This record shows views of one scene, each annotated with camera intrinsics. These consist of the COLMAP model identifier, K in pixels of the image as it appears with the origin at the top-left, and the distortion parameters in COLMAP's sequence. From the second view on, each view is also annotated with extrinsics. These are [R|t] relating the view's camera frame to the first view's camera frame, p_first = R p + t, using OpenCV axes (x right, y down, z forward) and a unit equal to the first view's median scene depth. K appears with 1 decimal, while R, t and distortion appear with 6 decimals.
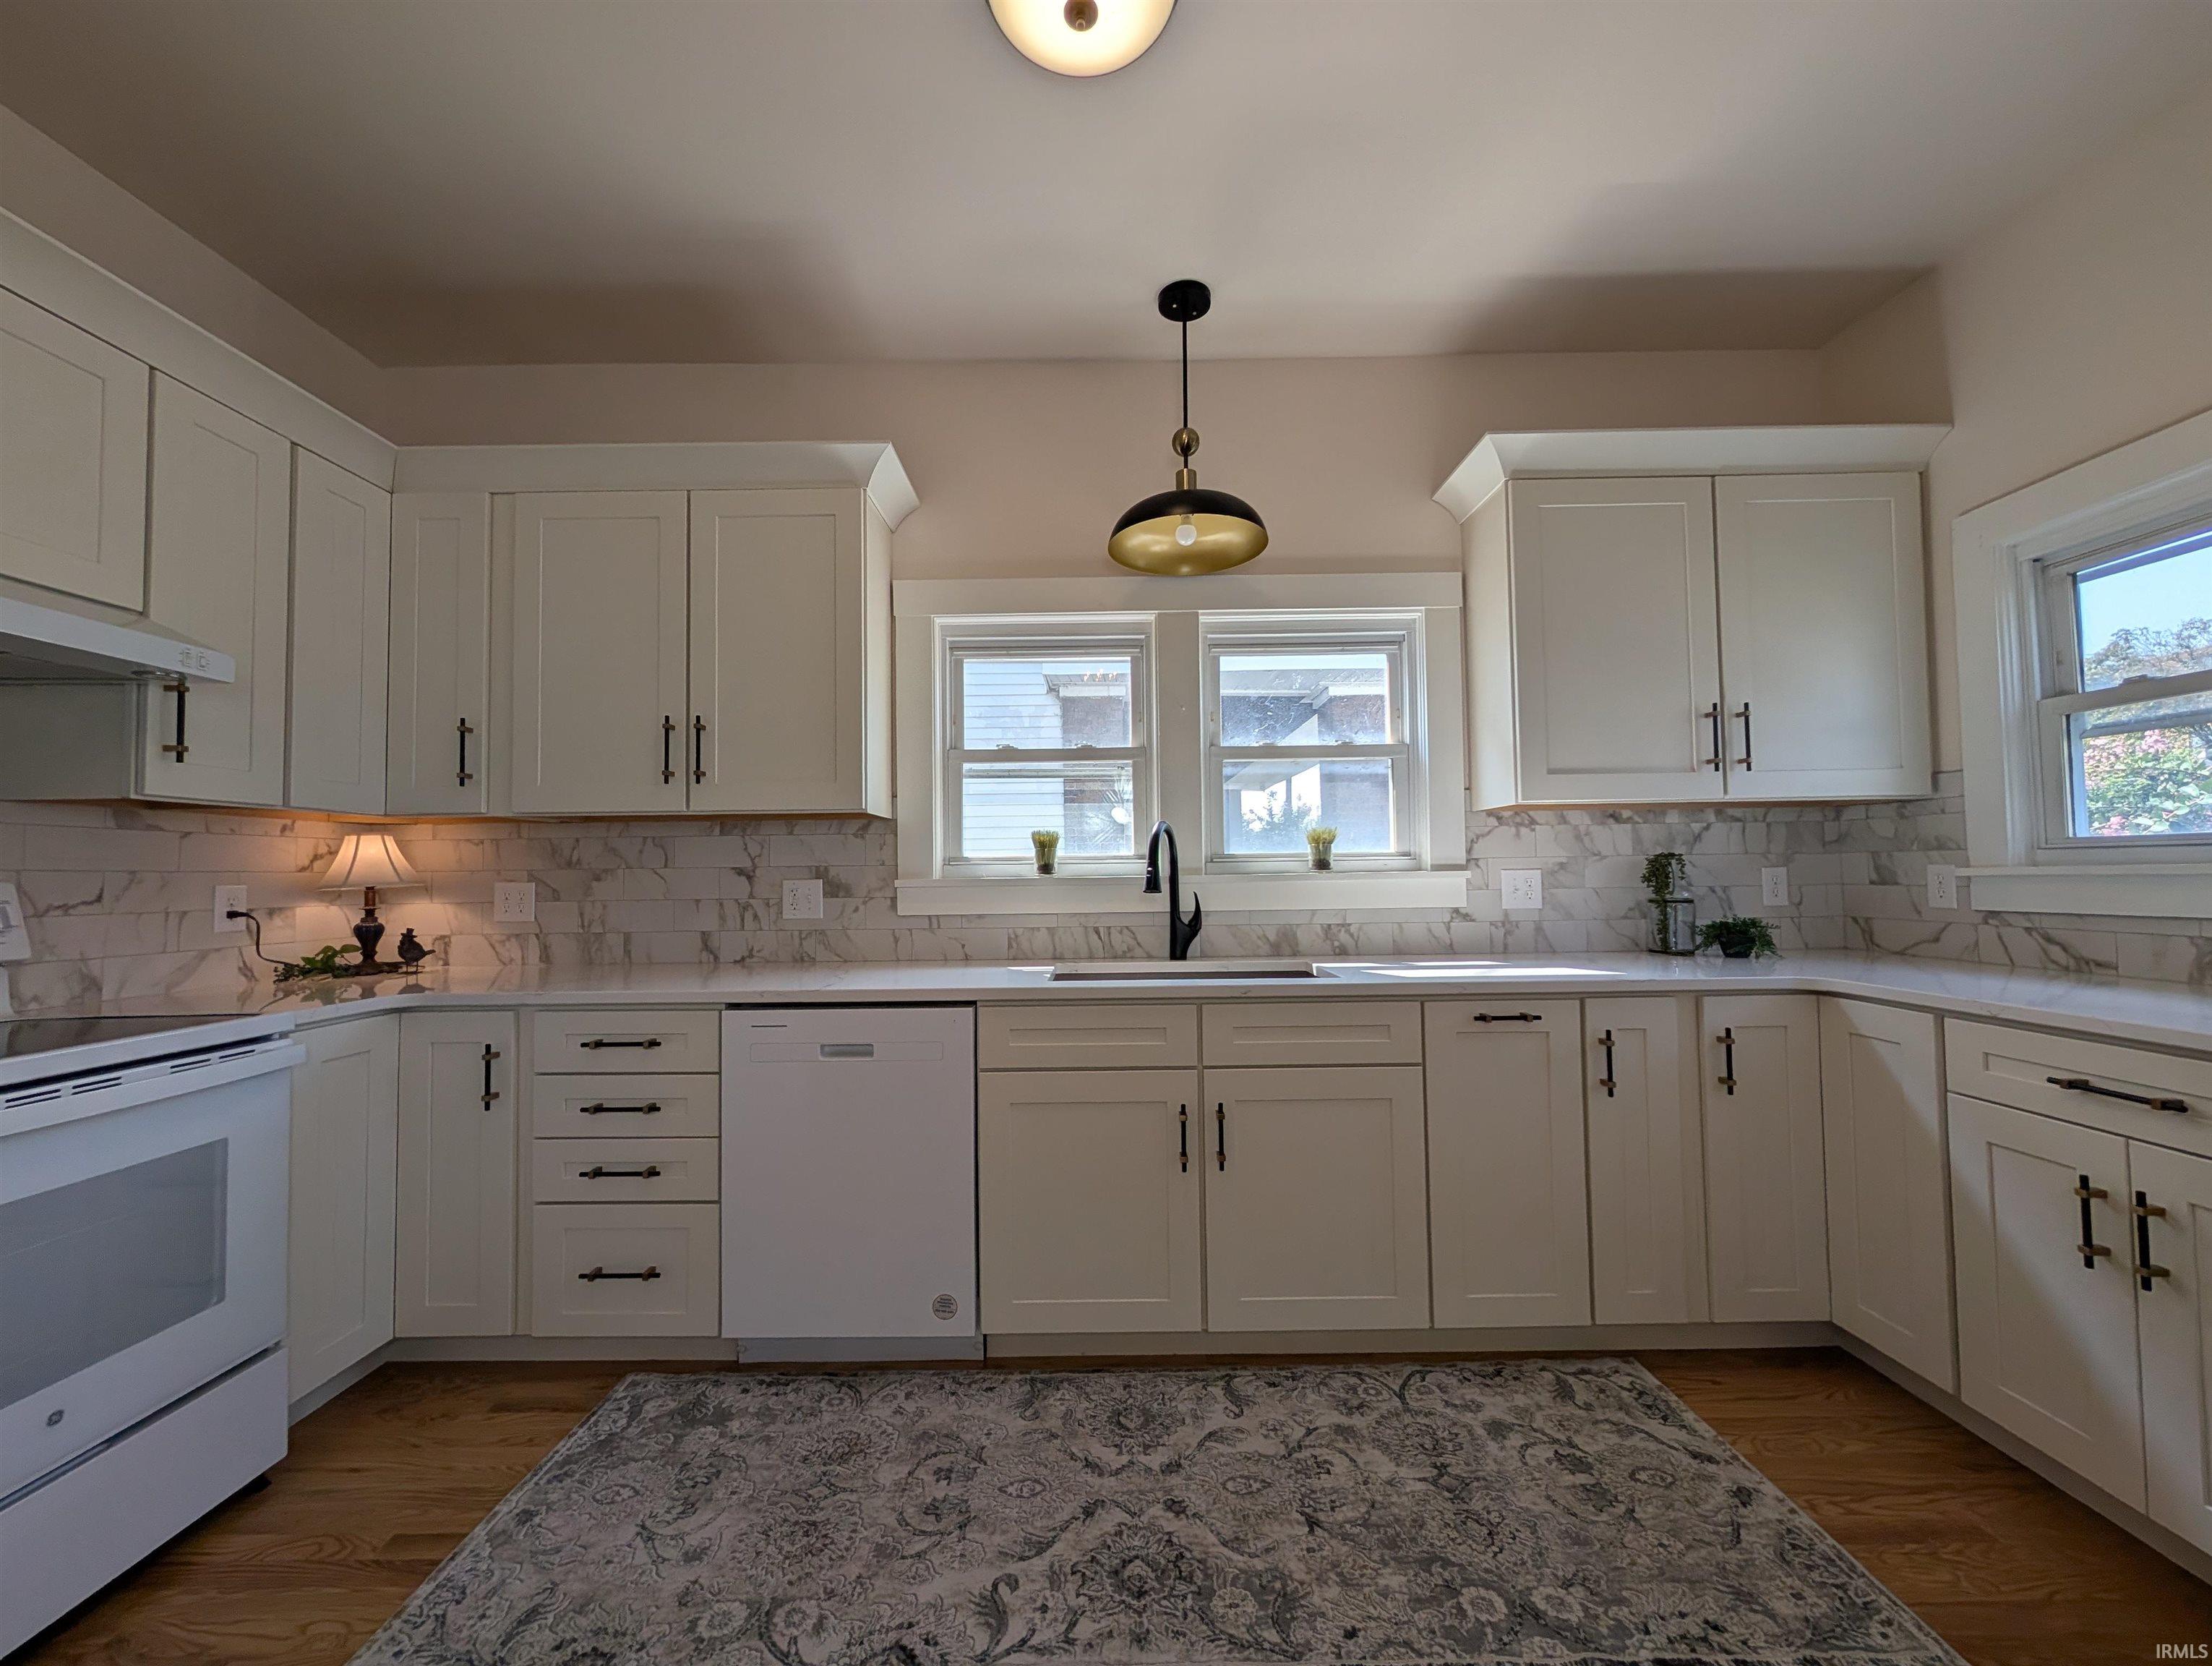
lens RADIAL K [[836.9, 0, 1101.0], [0, 836.9, 844.5], [0, 0, 1]] dist [-0.001477, 0.000415]
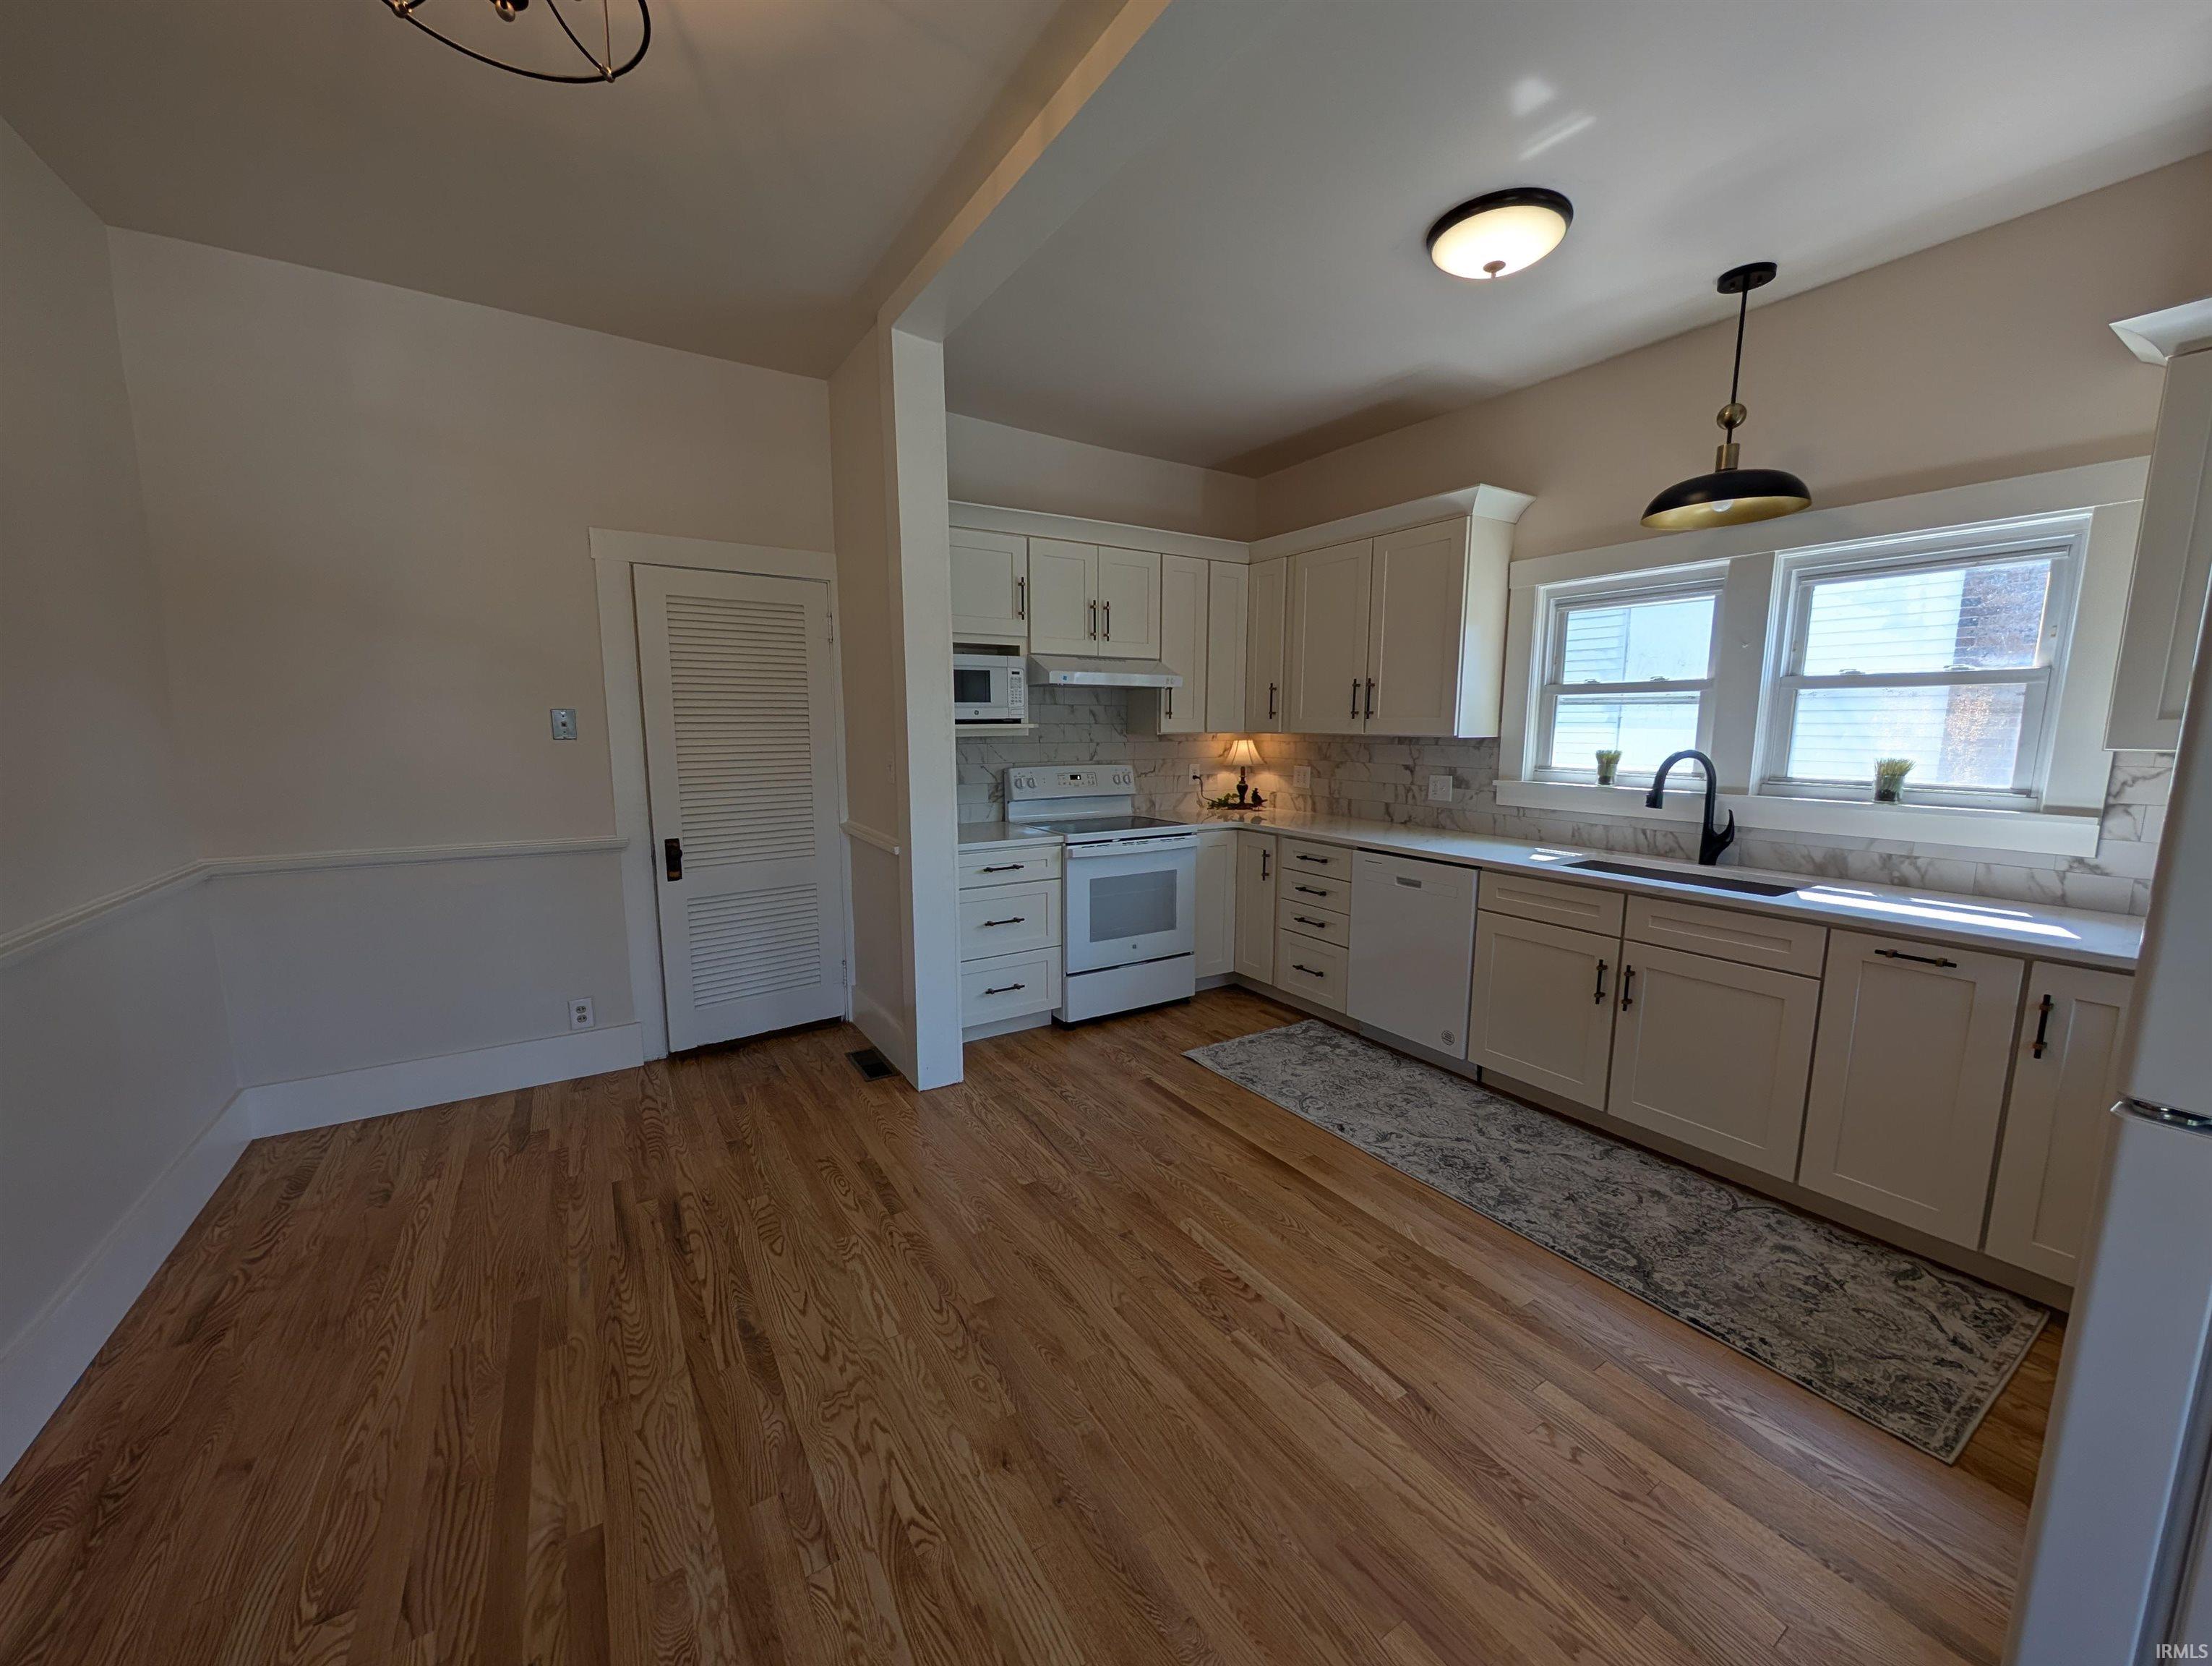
lens RADIAL K [[836.9, 0, 1101.0], [0, 836.9, 844.5], [0, 0, 1]] dist [-0.001477, 0.000415]
pose [[0.535638, 0.136942, -0.833270, 0.796248], [0.021432, 0.984241, 0.175530, -0.152217], [0.844175, -0.111879, 0.524262, -0.451786]]
